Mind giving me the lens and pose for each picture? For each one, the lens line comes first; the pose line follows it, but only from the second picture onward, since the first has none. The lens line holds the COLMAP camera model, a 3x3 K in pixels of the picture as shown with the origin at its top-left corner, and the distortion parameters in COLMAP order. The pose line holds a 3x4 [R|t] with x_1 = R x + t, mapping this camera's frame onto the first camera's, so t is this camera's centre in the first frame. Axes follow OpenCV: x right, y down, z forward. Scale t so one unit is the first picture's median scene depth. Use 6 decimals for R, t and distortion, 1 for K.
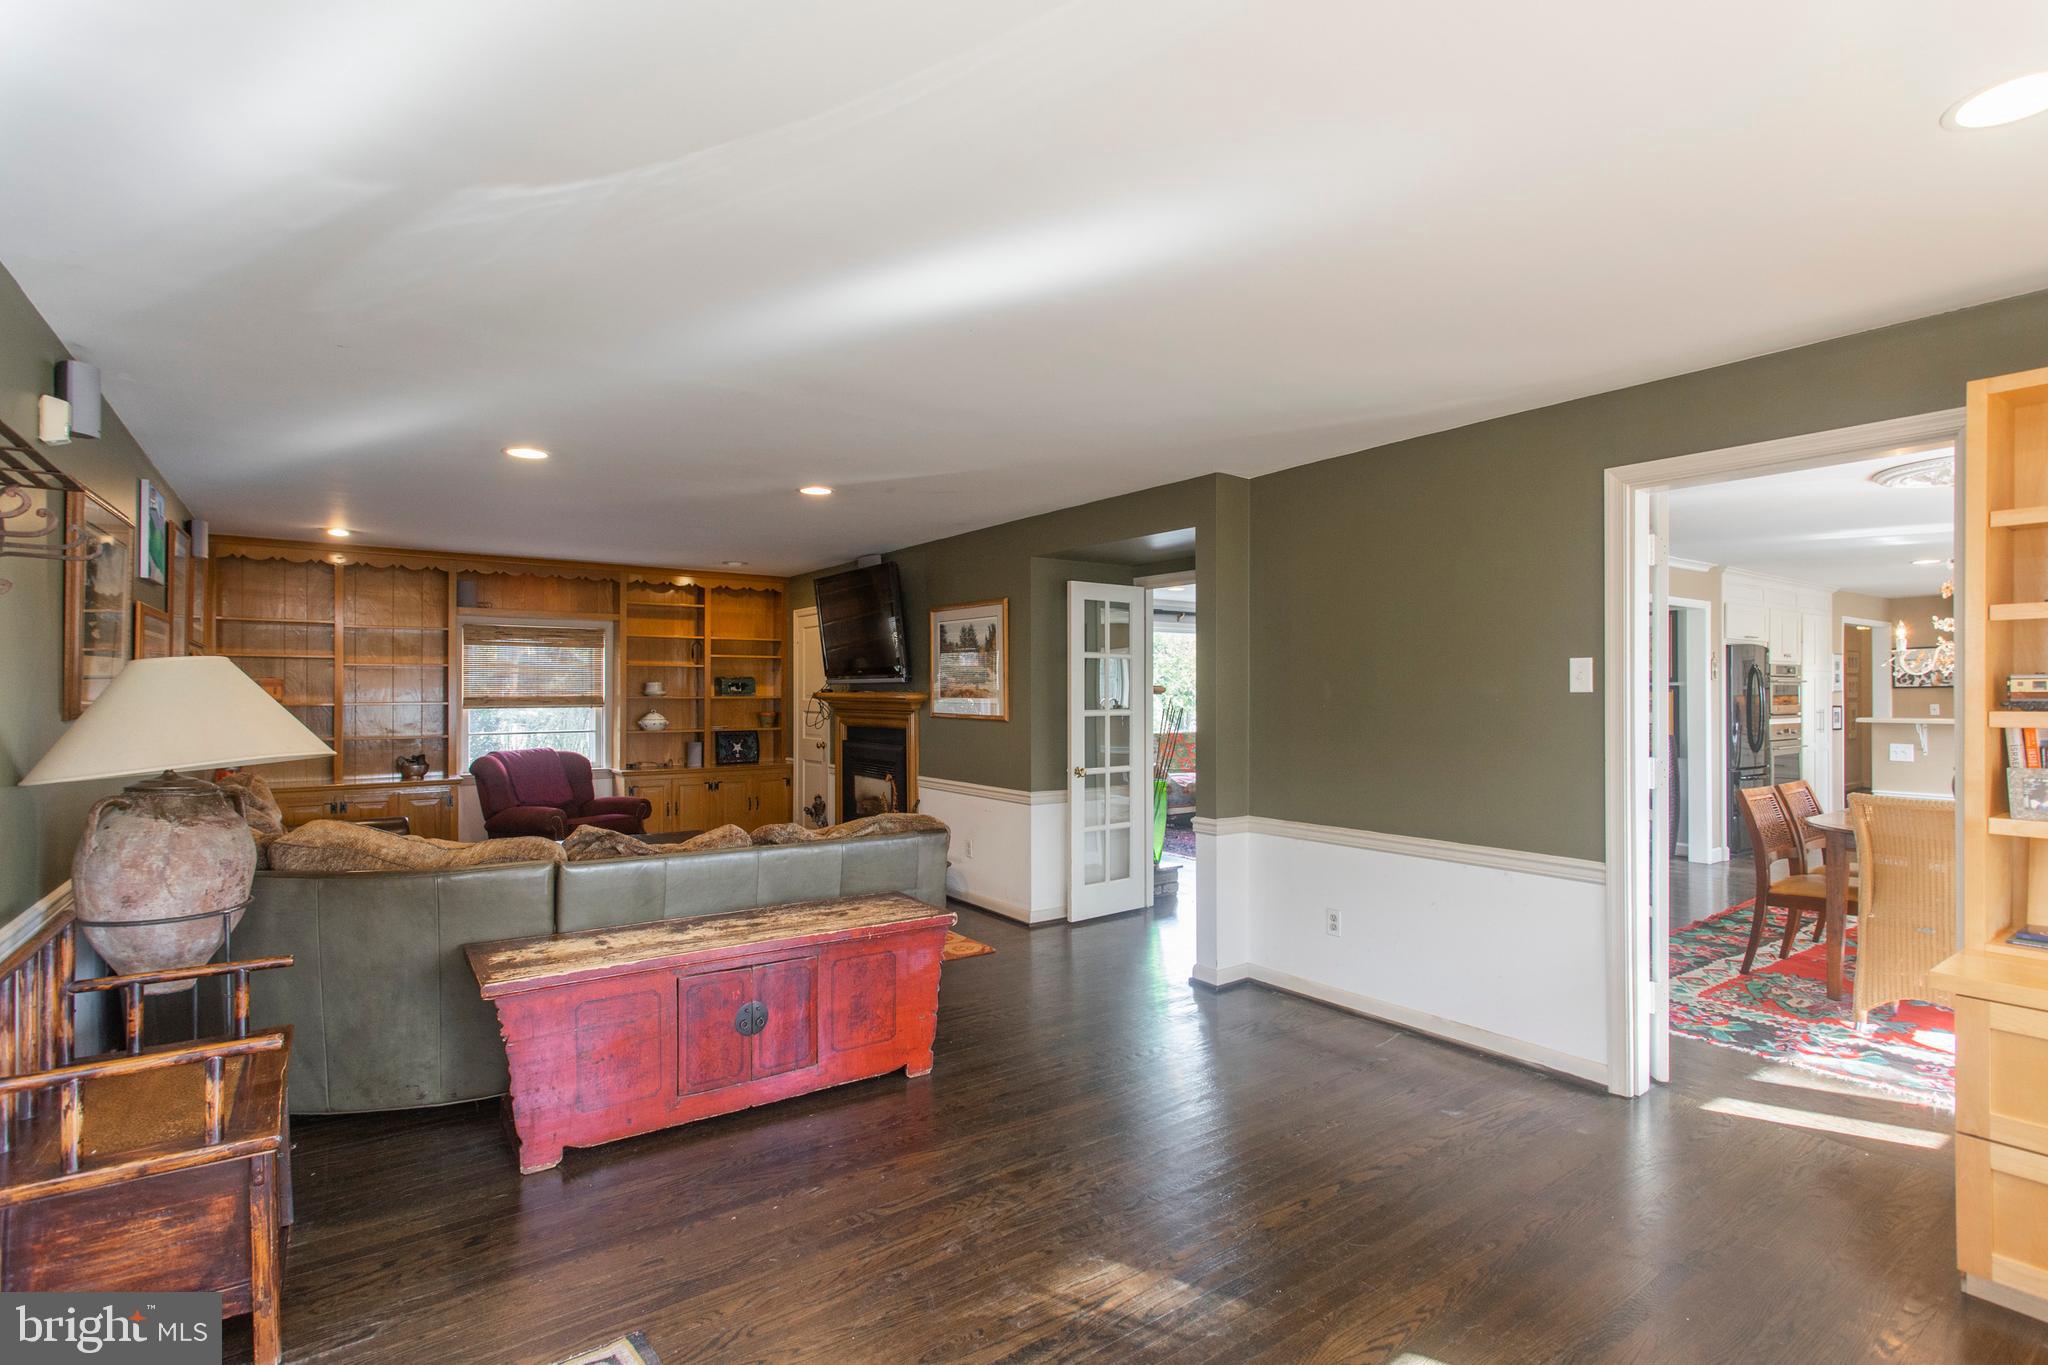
lens RADIAL K [[971.4, 0, 1026.9], [0, 971.4, 683.1], [0, 0, 1]] dist [-0.005983, 0.000783]
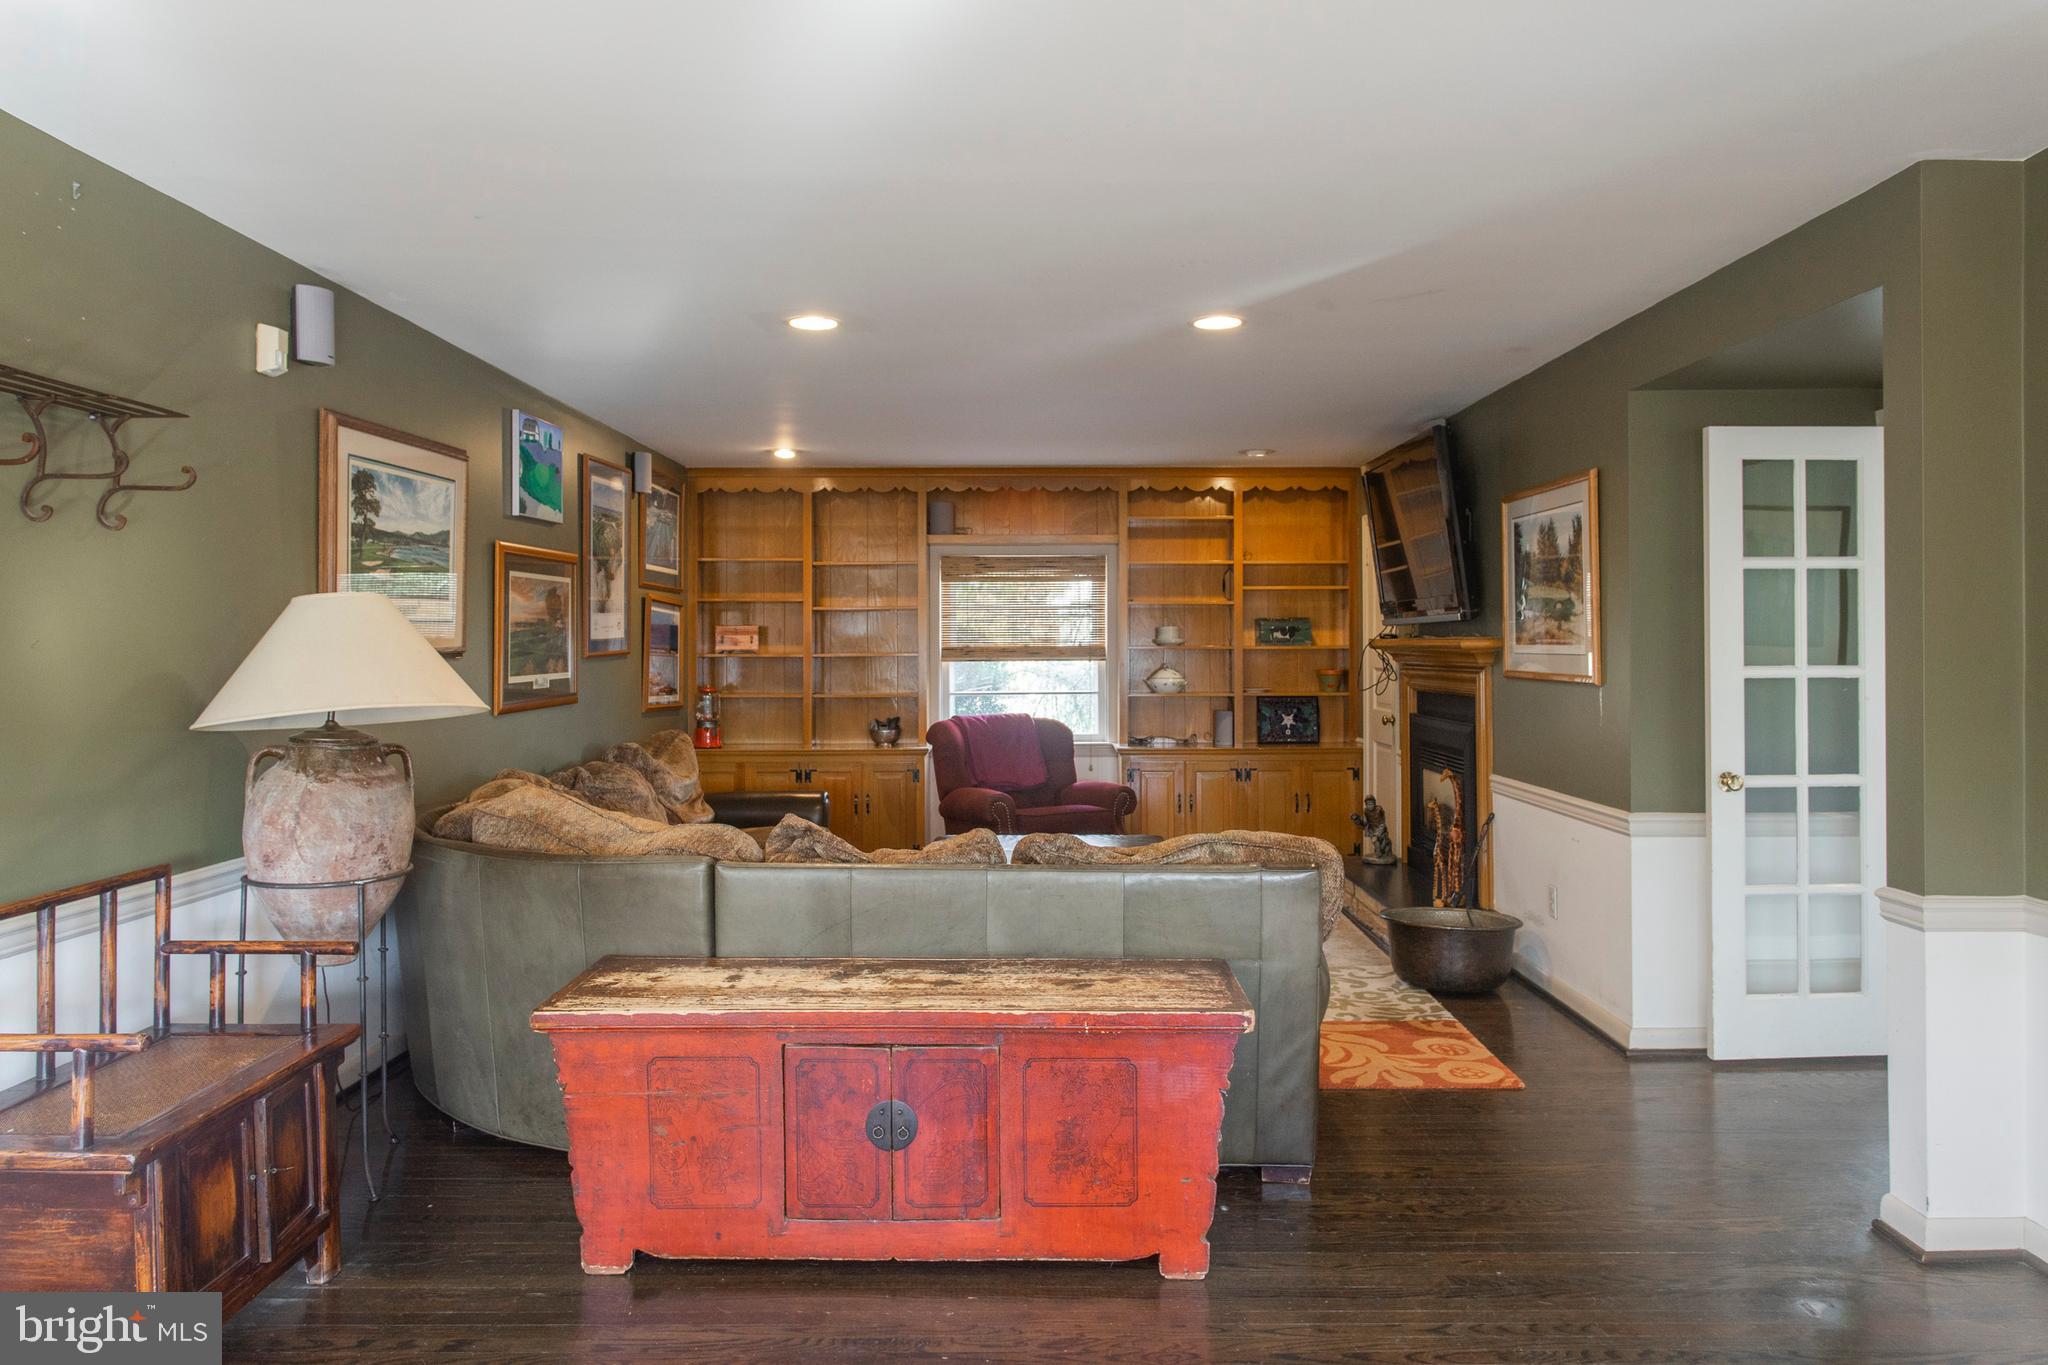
lens RADIAL K [[1366.3, 0, 1028.6], [0, 1366.3, 629.1], [0, 0, 1]] dist [-0.014888, 0.010887]
pose [[0.811417, -0.009872, -0.584384, 0.186097], [0.008047, 0.999951, -0.005720, 0.008855], [0.584412, -0.000061, 0.811457, 0.170212]]
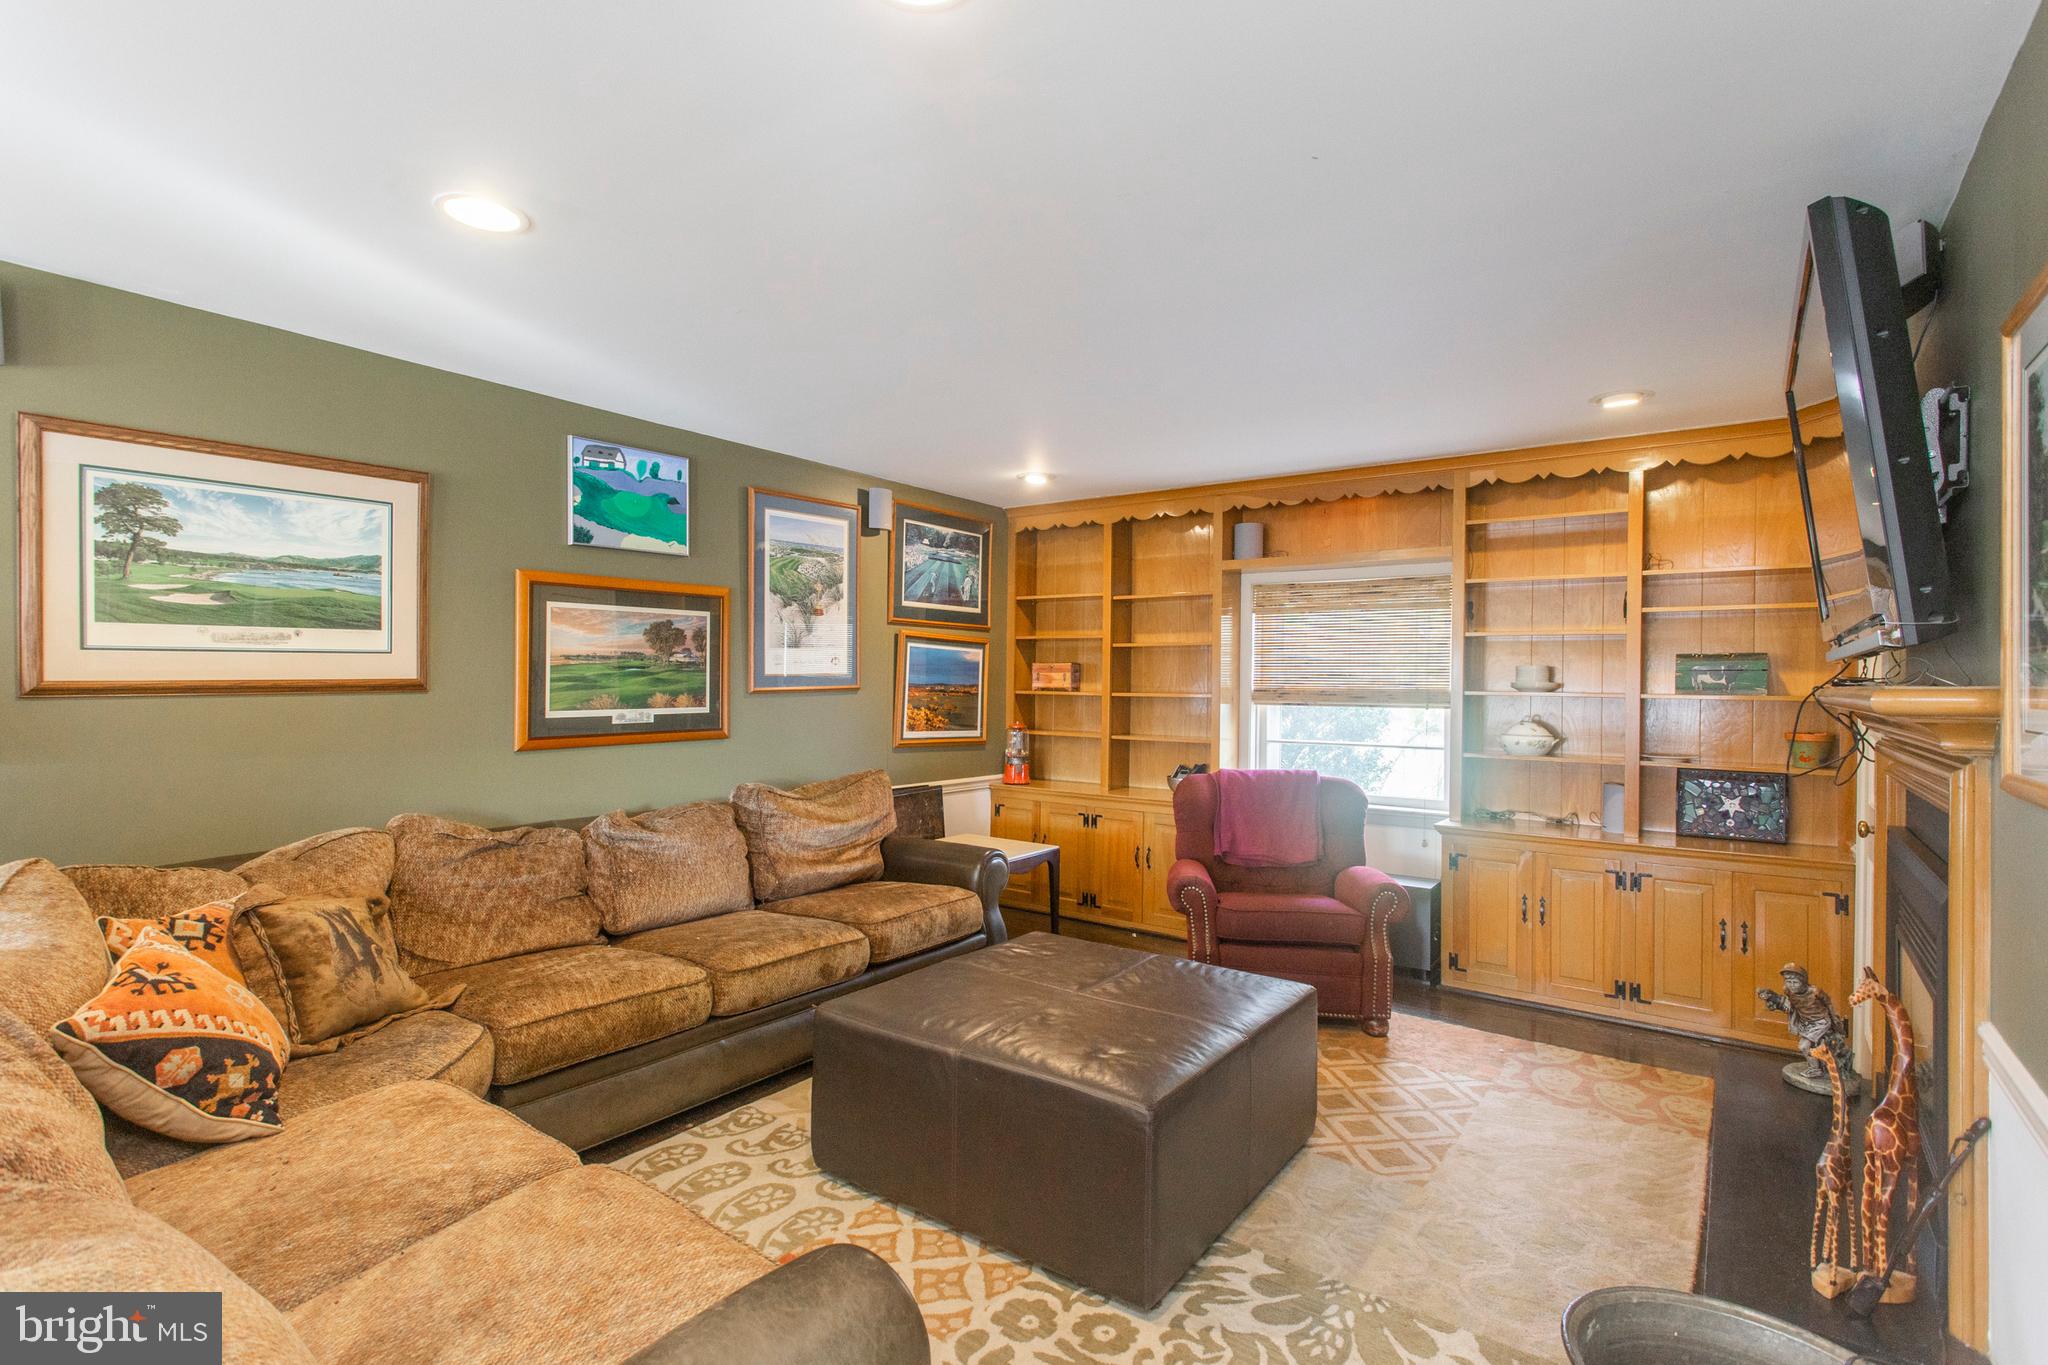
lens RADIAL K [[971.4, 0, 1022.0], [0, 971.4, 674.6], [0, 0, 1]] dist [-0.005983, 0.000783]
pose [[0.308105, -0.002026, -0.951350, 0.056907], [-0.003699, 0.999988, -0.003328, 0.010614], [0.951345, 0.004544, 0.308093, 0.843094]]
